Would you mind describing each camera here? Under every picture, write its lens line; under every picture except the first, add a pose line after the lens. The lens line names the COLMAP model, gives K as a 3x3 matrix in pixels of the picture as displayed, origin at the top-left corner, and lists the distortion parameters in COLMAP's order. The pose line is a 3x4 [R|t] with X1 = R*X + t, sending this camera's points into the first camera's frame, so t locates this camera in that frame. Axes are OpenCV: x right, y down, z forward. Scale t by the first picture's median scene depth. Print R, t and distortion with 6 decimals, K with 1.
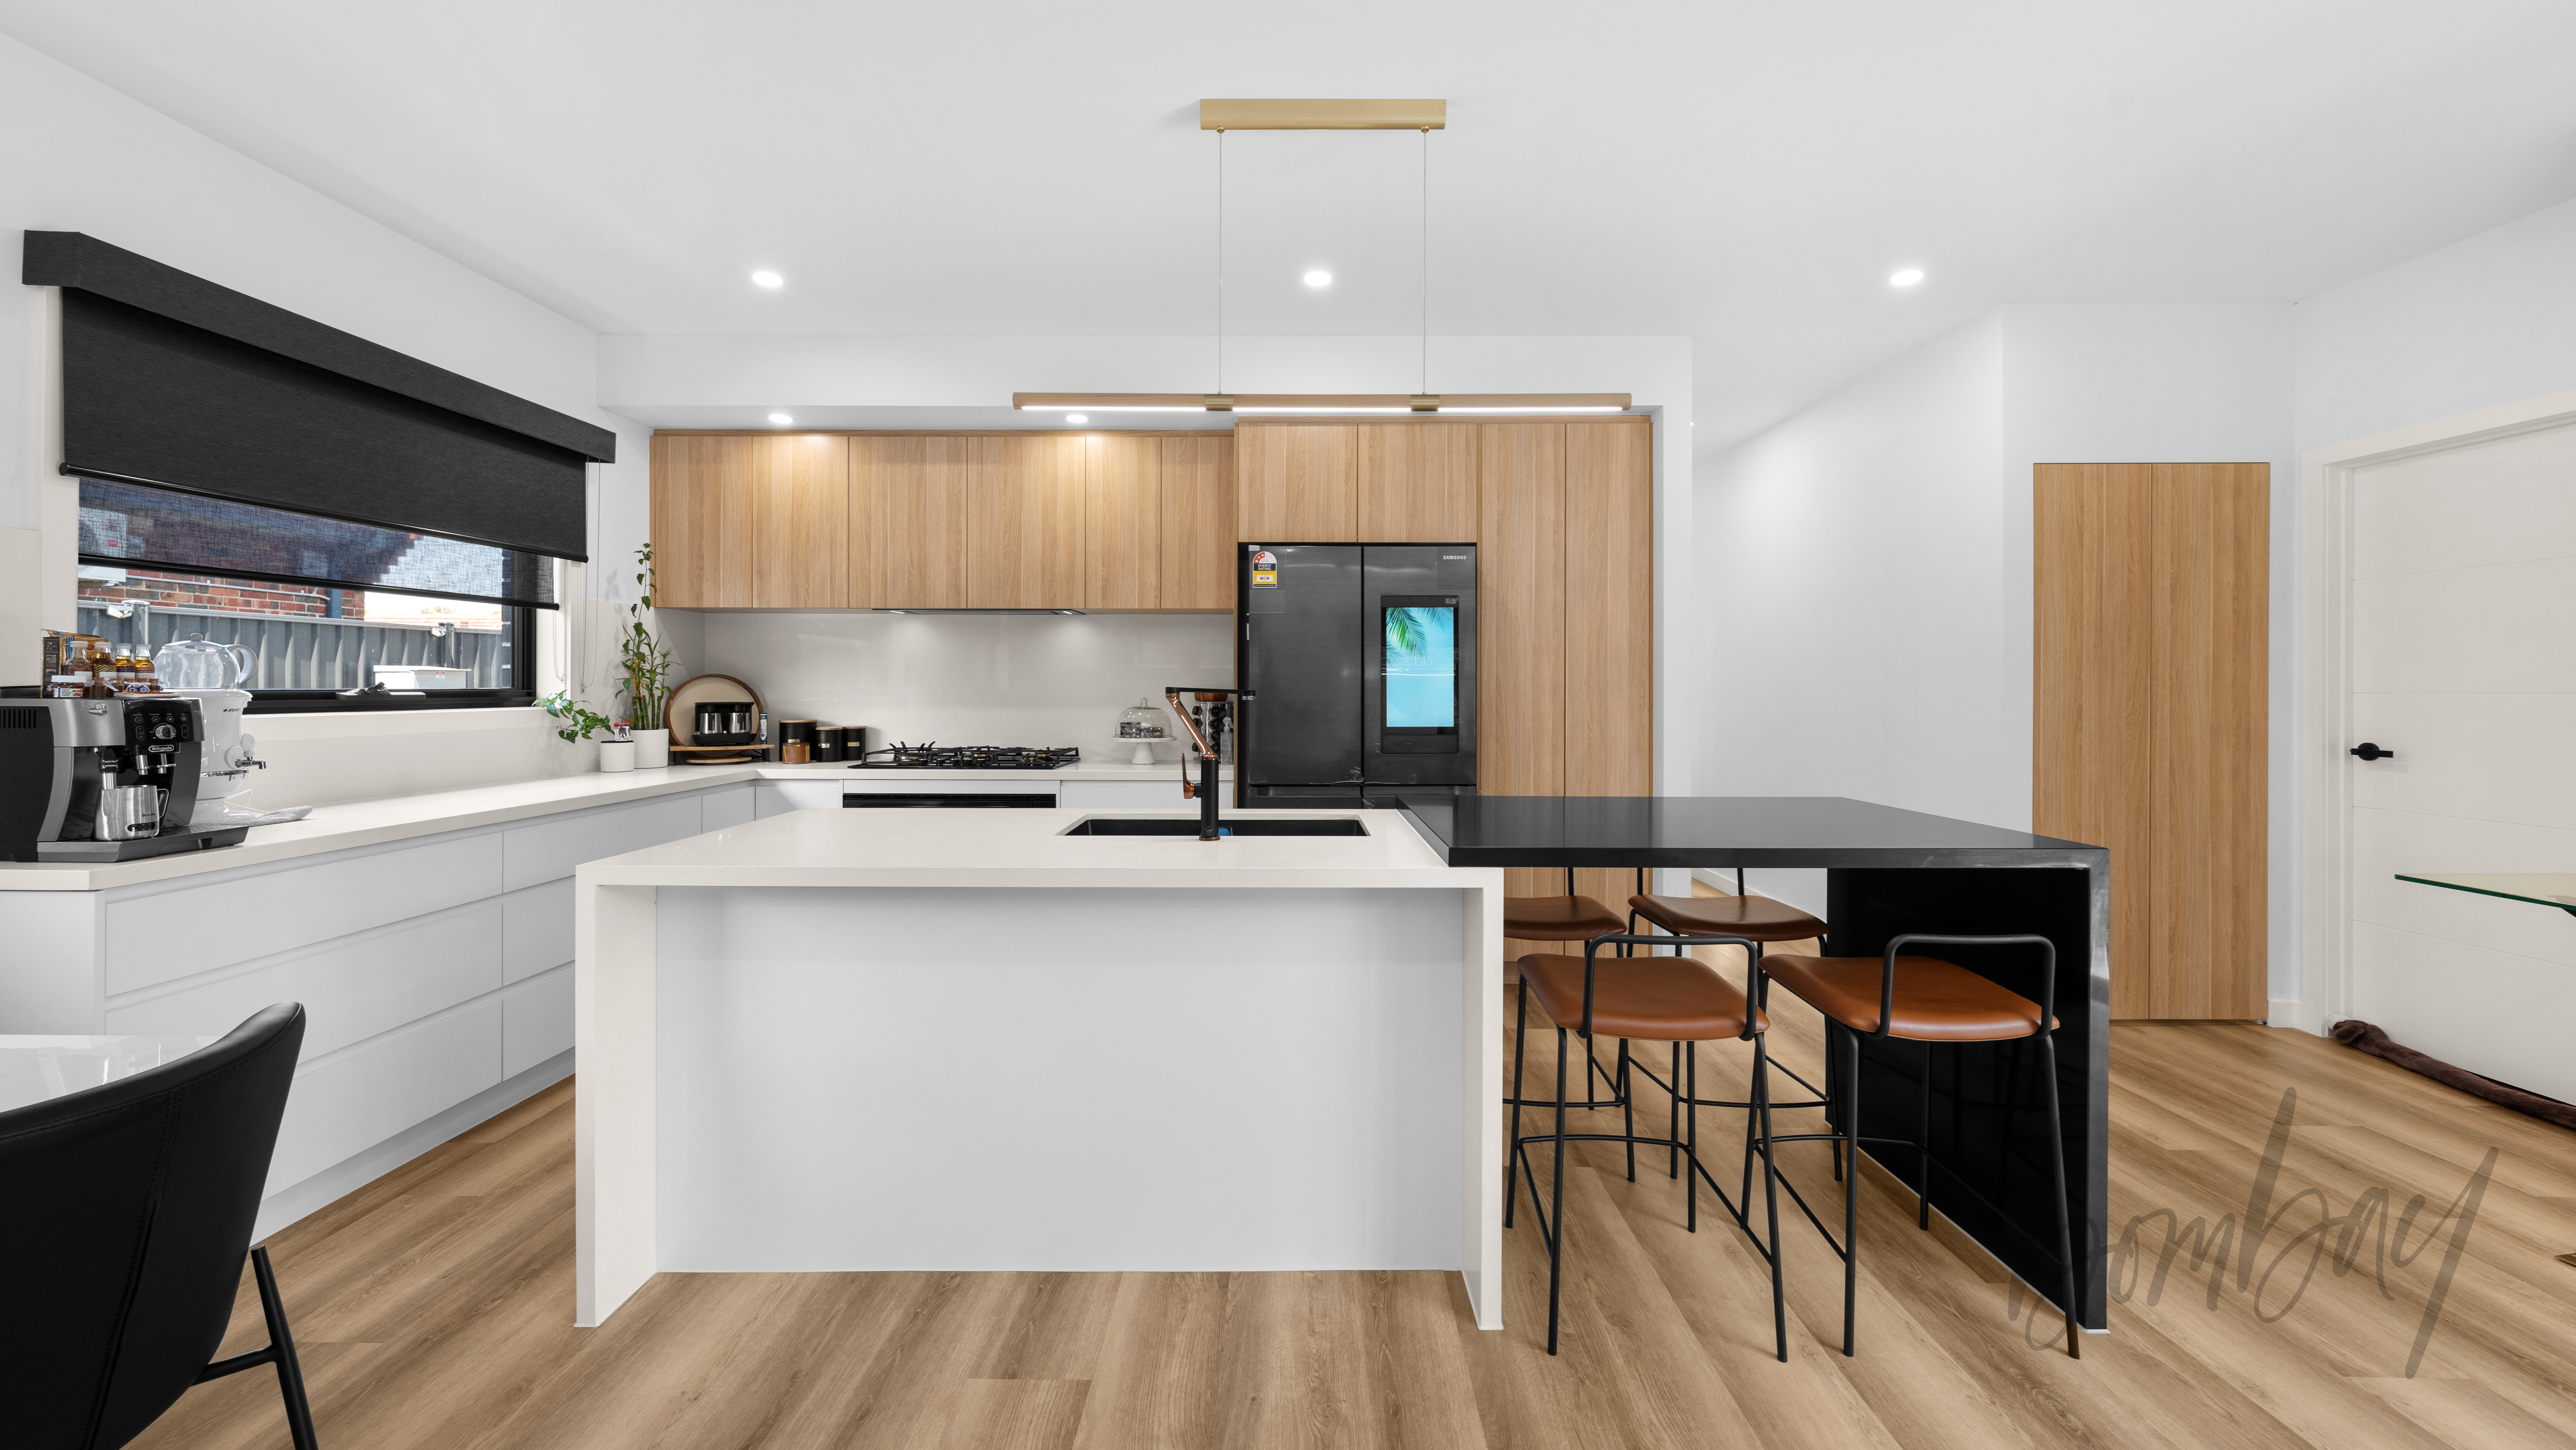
lens RADIAL K [[946.4, 0, 1293.9], [0, 946.4, 693.5], [0, 0, 1]] dist [-0.000872, -0.000172]
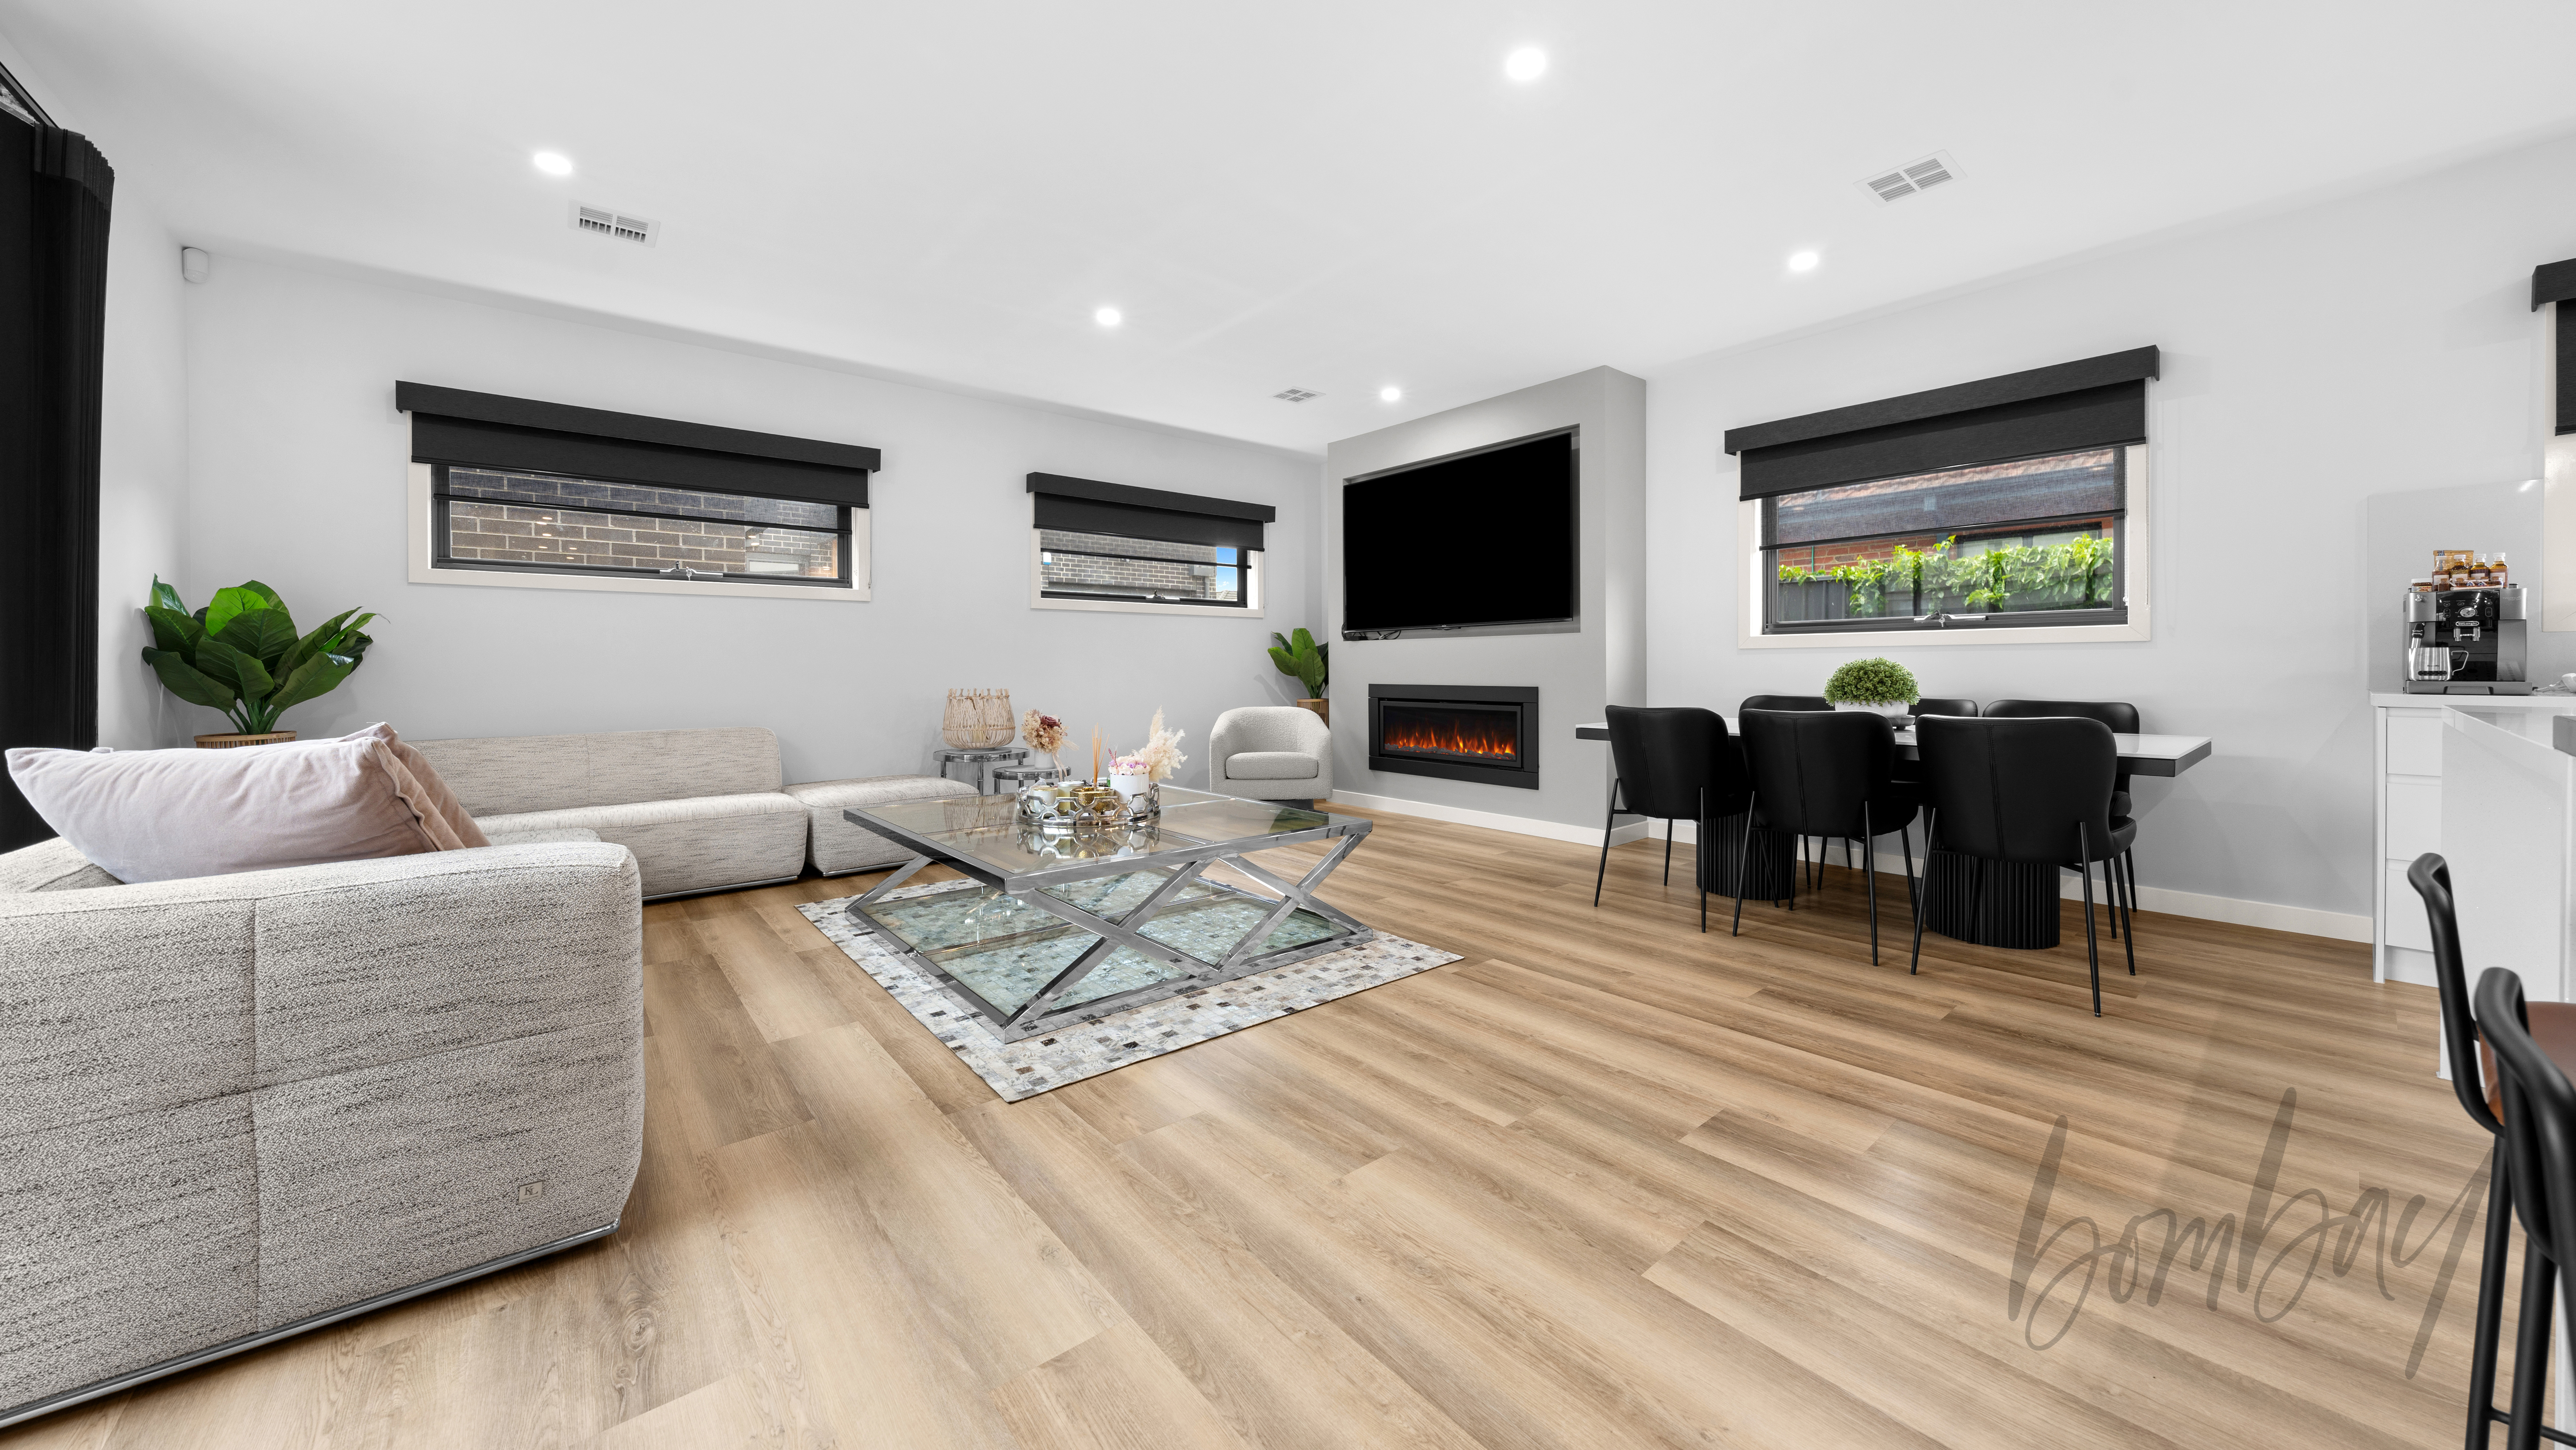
lens RADIAL K [[901.9, 0, 1293.4], [0, 901.9, 684.2], [0, 0, 1]] dist [-0.000551, -0.000059]
pose [[-0.767478, 0.013817, -0.640927, 0.584957], [0.000423, 0.999778, 0.021047, 0.064025], [0.641075, 0.015881, -0.767313, 0.469906]]
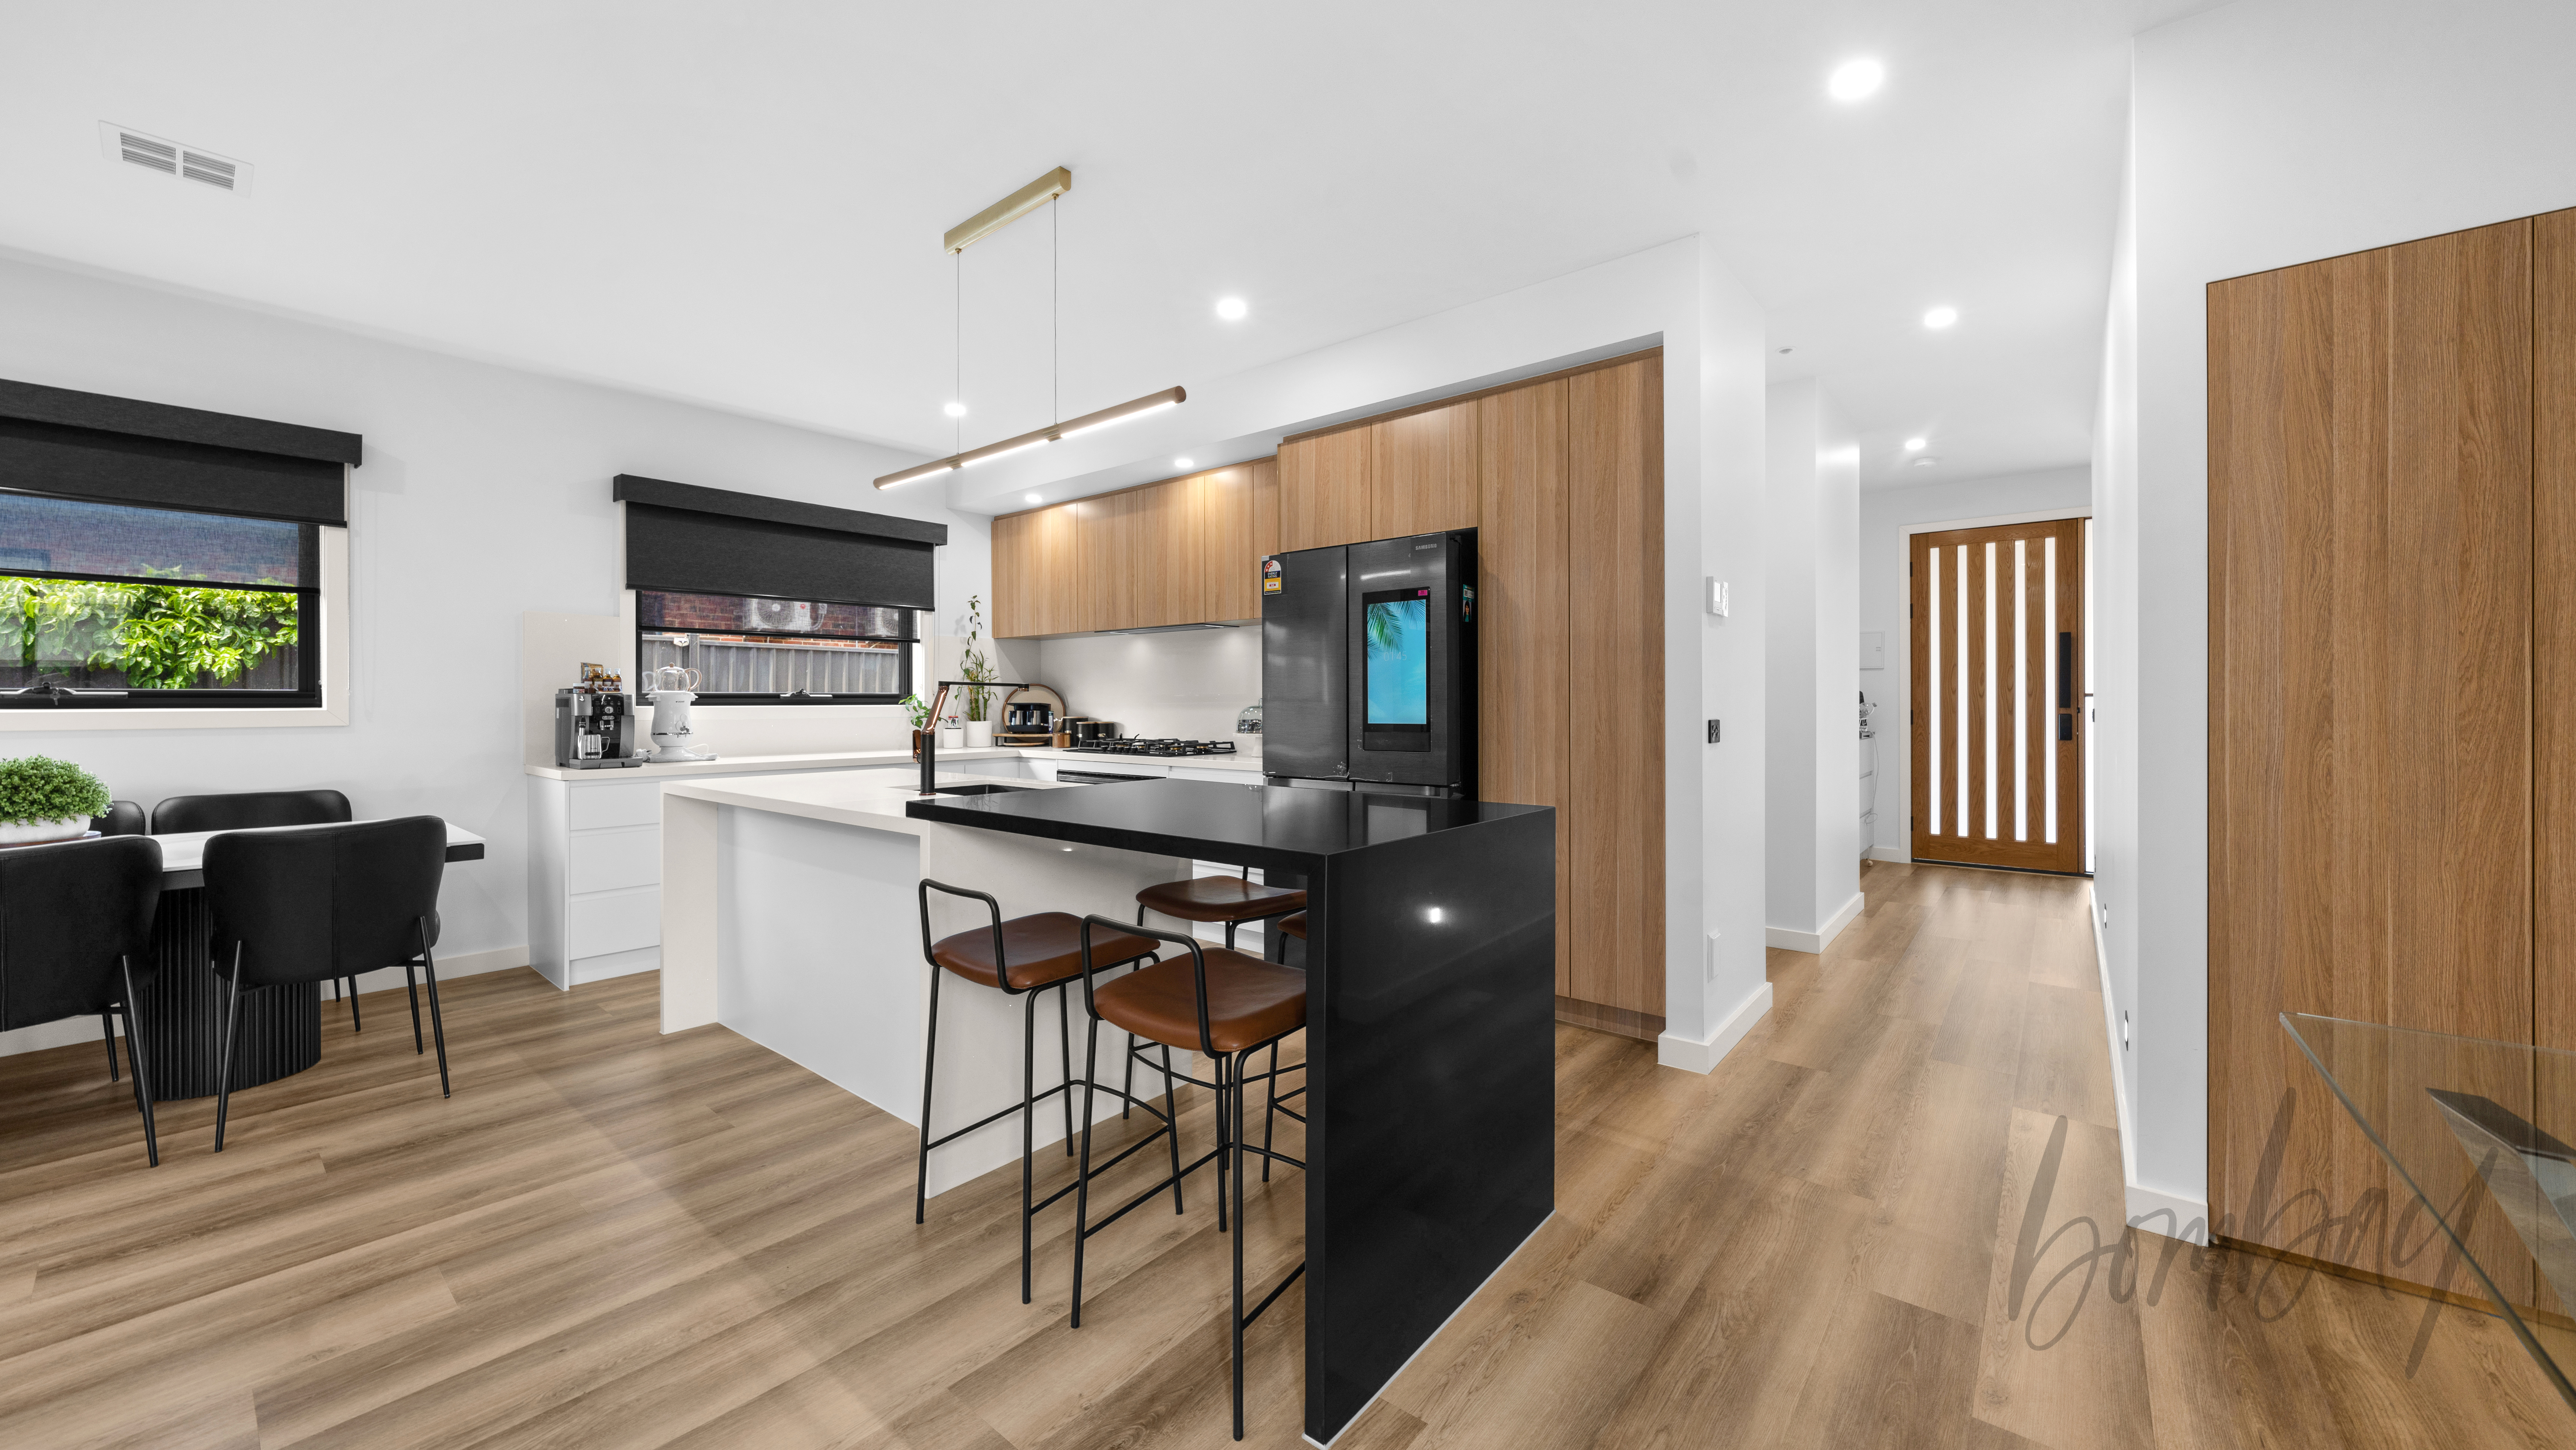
lens RADIAL K [[949.0, 0, 1292.3], [0, 949.0, 706.2], [0, 0, 1]] dist [-0.002956, 0.000014]
pose [[0.771821, -0.001447, -0.635838, 0.681571], [-0.000132, 0.999997, -0.002437, 0.019689], [0.635840, 0.001965, 0.771819, 0.177230]]
